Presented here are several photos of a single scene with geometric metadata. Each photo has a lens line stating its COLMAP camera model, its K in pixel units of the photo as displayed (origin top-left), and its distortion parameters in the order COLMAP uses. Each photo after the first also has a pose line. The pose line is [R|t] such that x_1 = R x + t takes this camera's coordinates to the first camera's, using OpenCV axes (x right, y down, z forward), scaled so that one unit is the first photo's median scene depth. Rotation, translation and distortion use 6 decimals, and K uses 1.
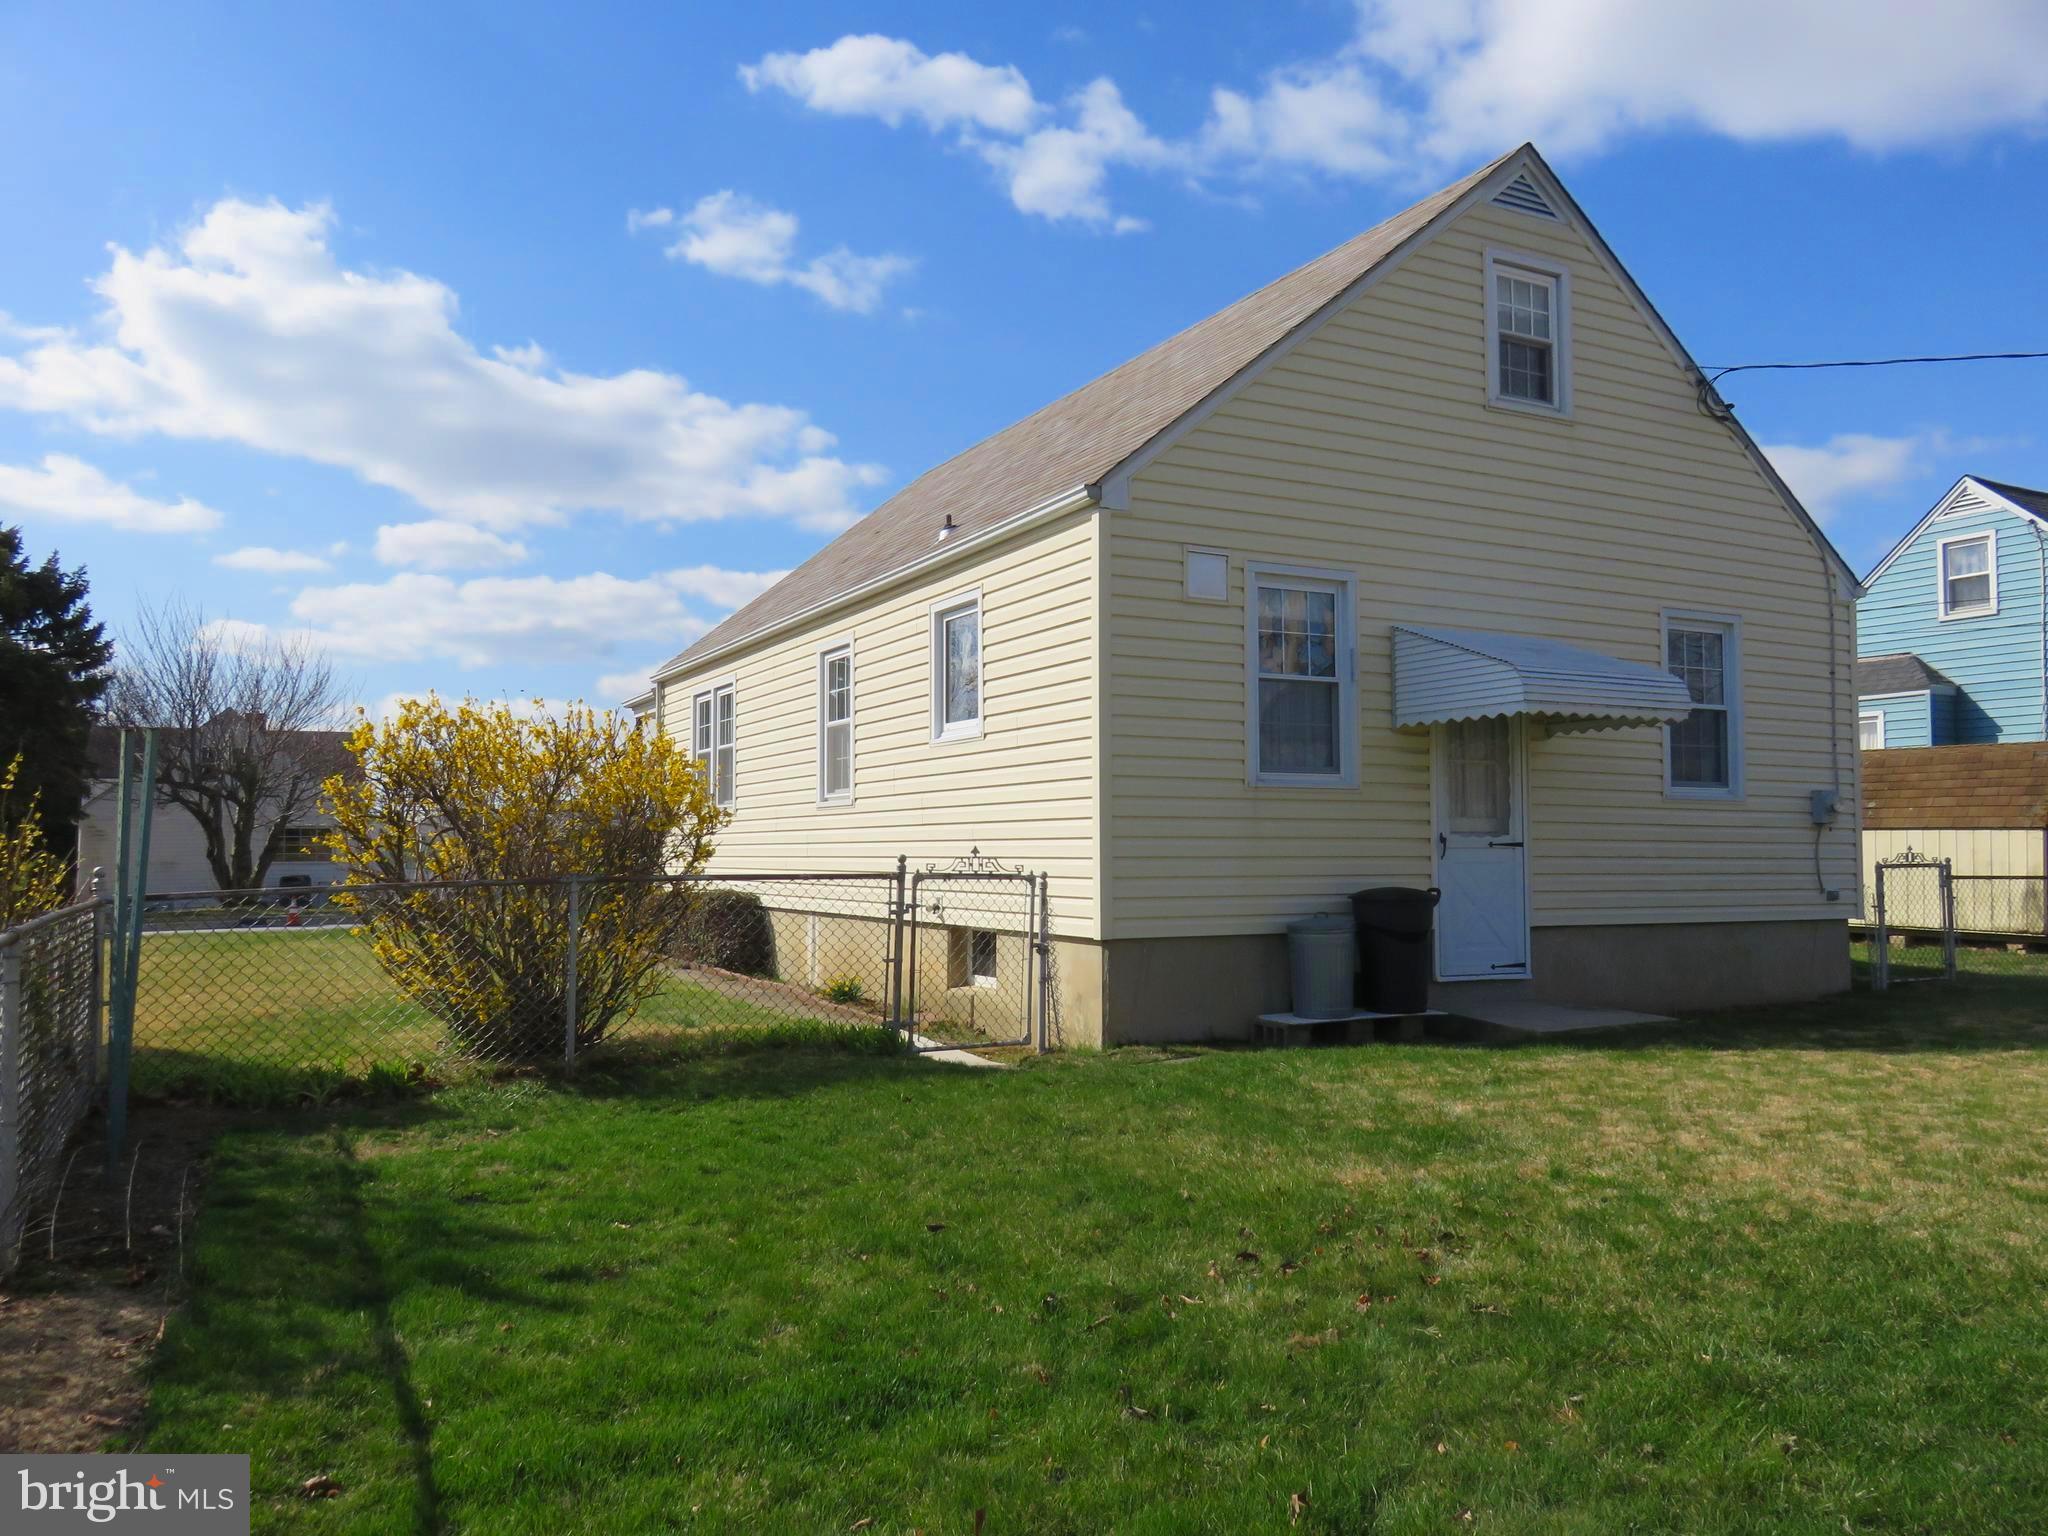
lens RADIAL K [[1528.9, 0, 1024.0], [0, 1528.9, 768.0], [0, 0, 1]] dist [-0.010276, -0.002324]
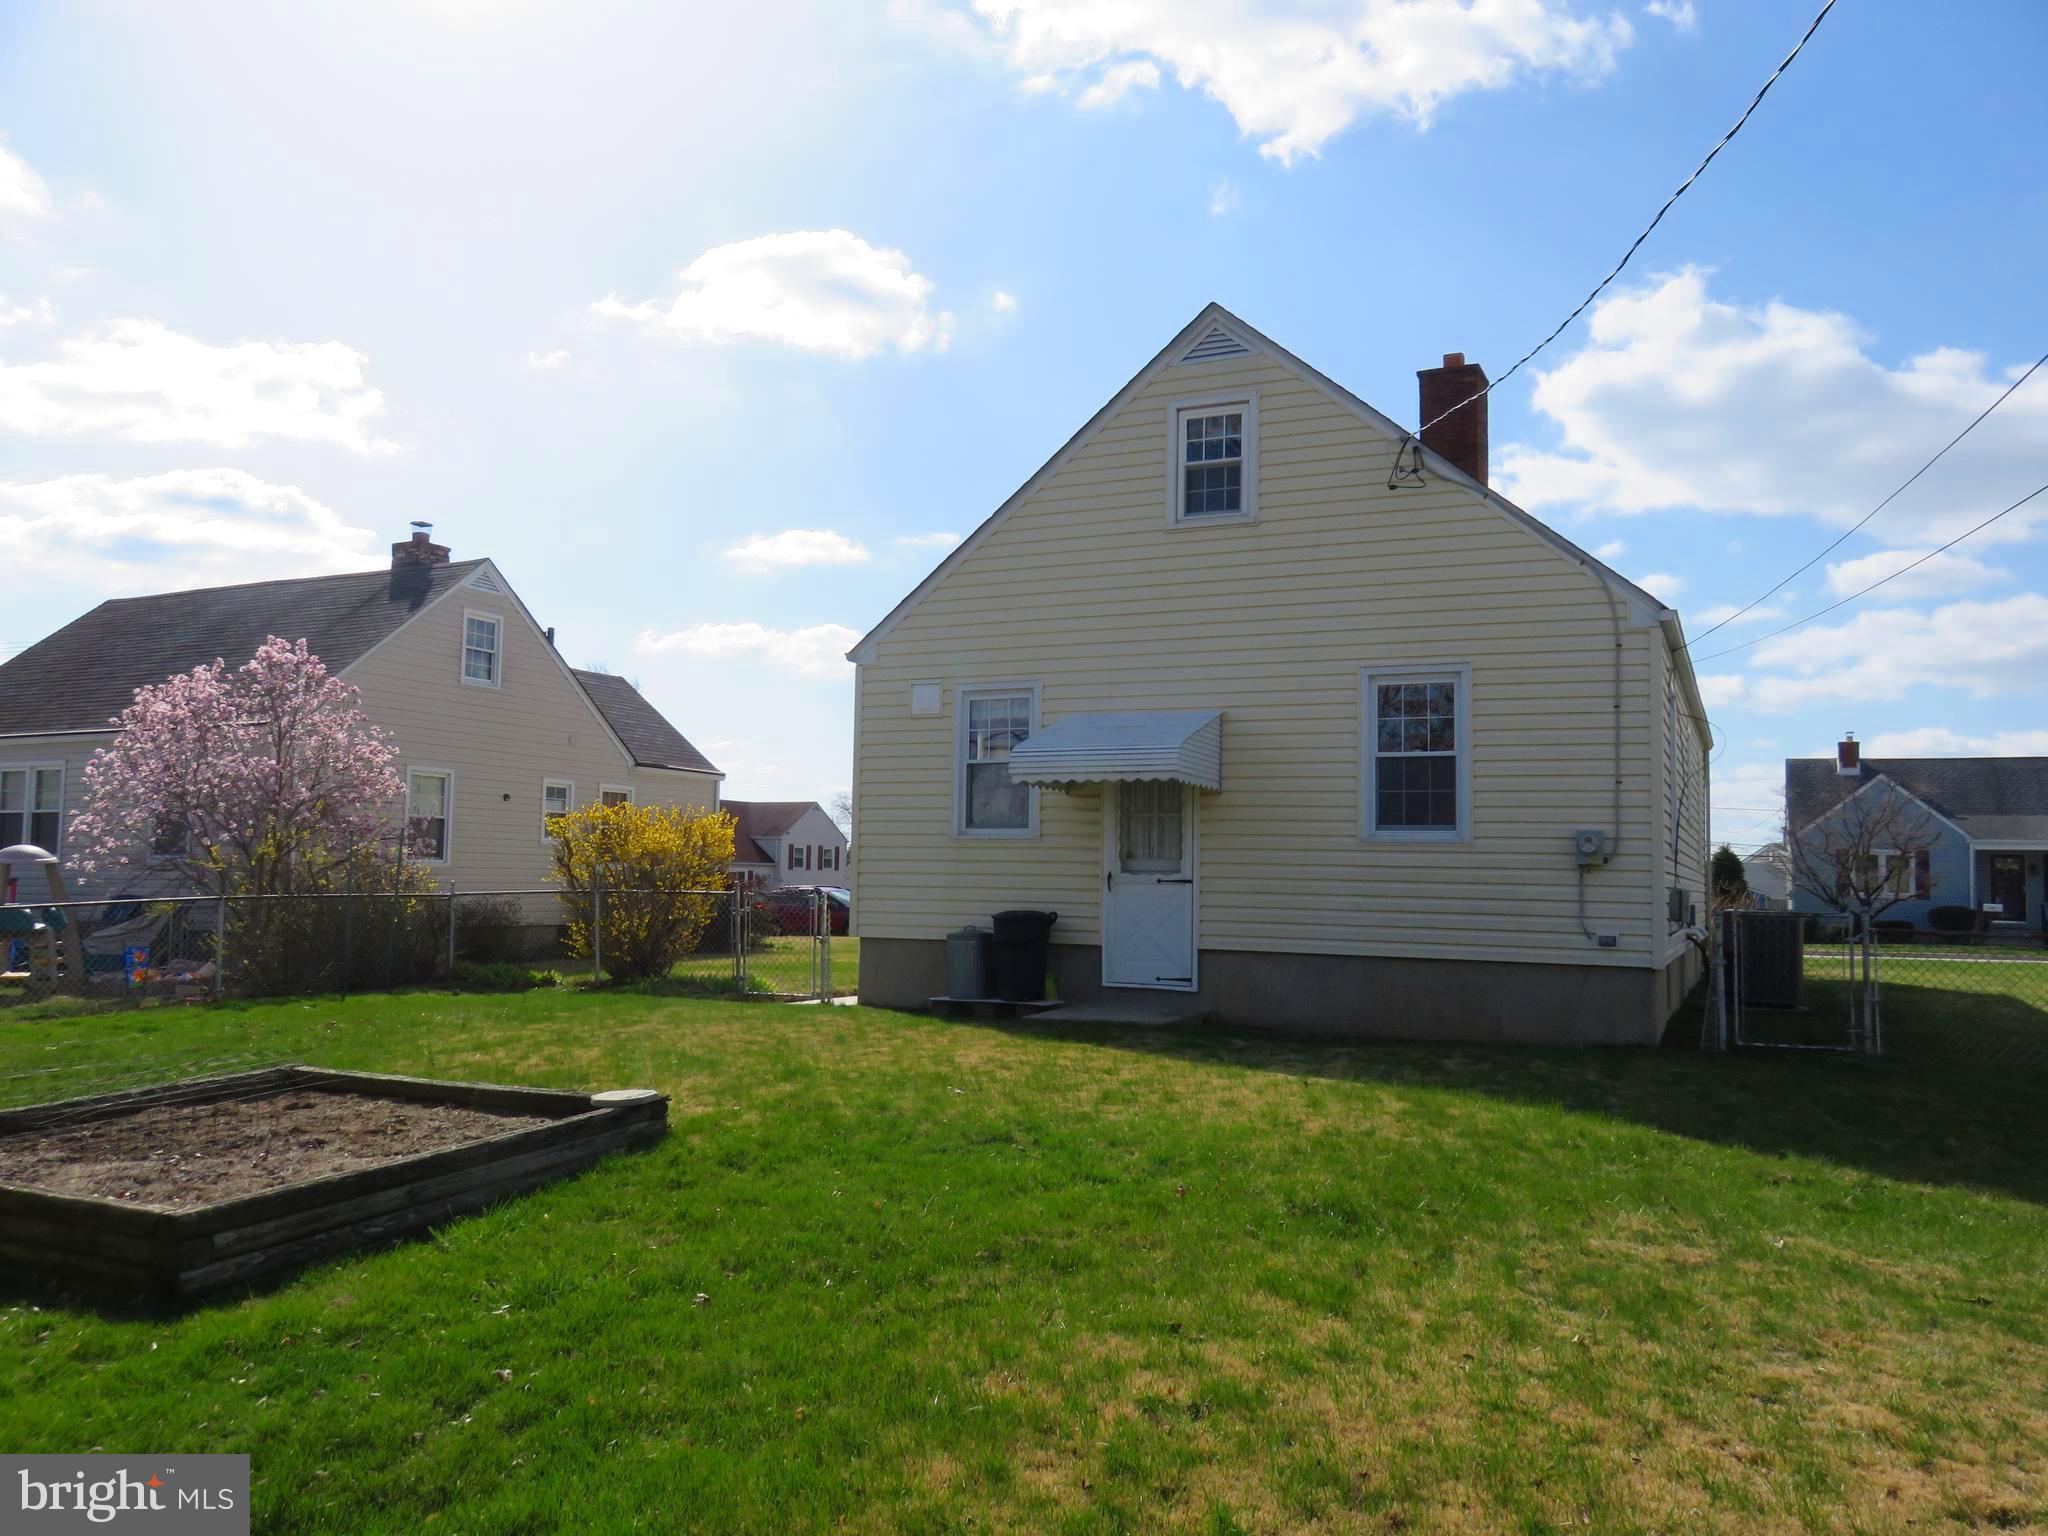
lens RADIAL K [[1534.3, 0, 1022.0], [0, 1534.3, 782.8], [0, 0, 1]] dist [-0.009713, 0.000830]
pose [[0.604285, -0.043770, -0.795565, 1.114498], [0.025459, 0.999041, -0.035627, 0.010268], [0.796361, 0.001275, 0.604820, 0.134955]]
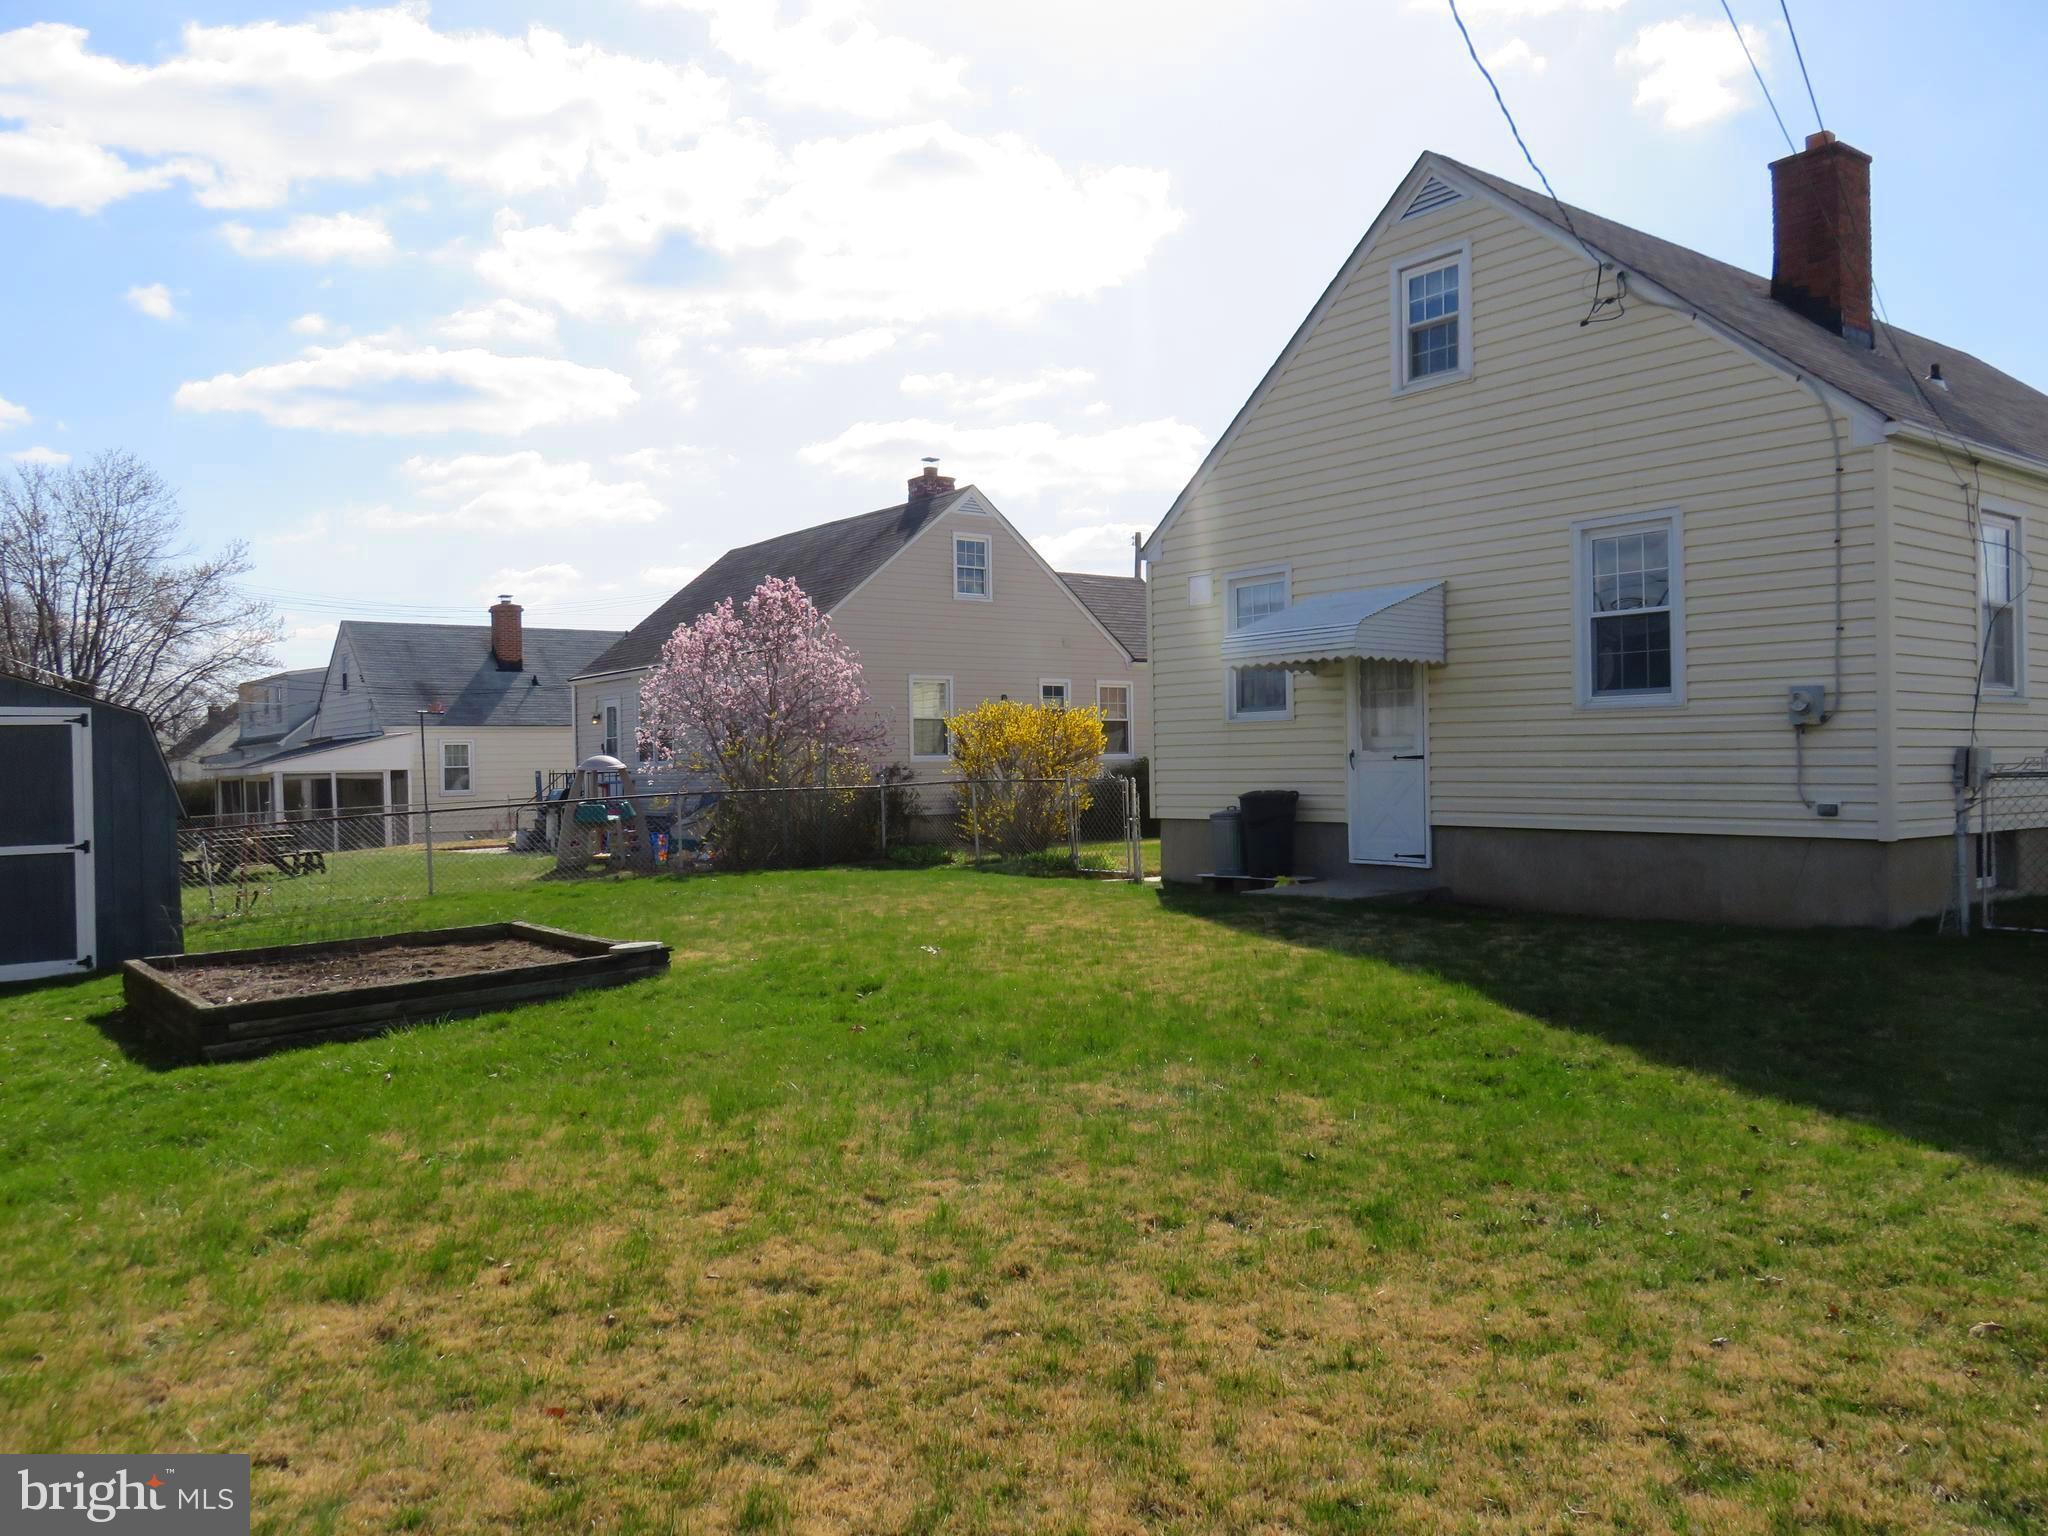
lens RADIAL K [[1542.7, 0, 1031.9], [0, 1542.7, 764.8], [0, 0, 1]] dist [0.001006, 0.001474]
pose [[0.182630, -0.005182, -0.983168, 1.331934], [0.066343, 0.997772, 0.007065, 0.024736], [0.980941, -0.066517, 0.182567, 0.432675]]
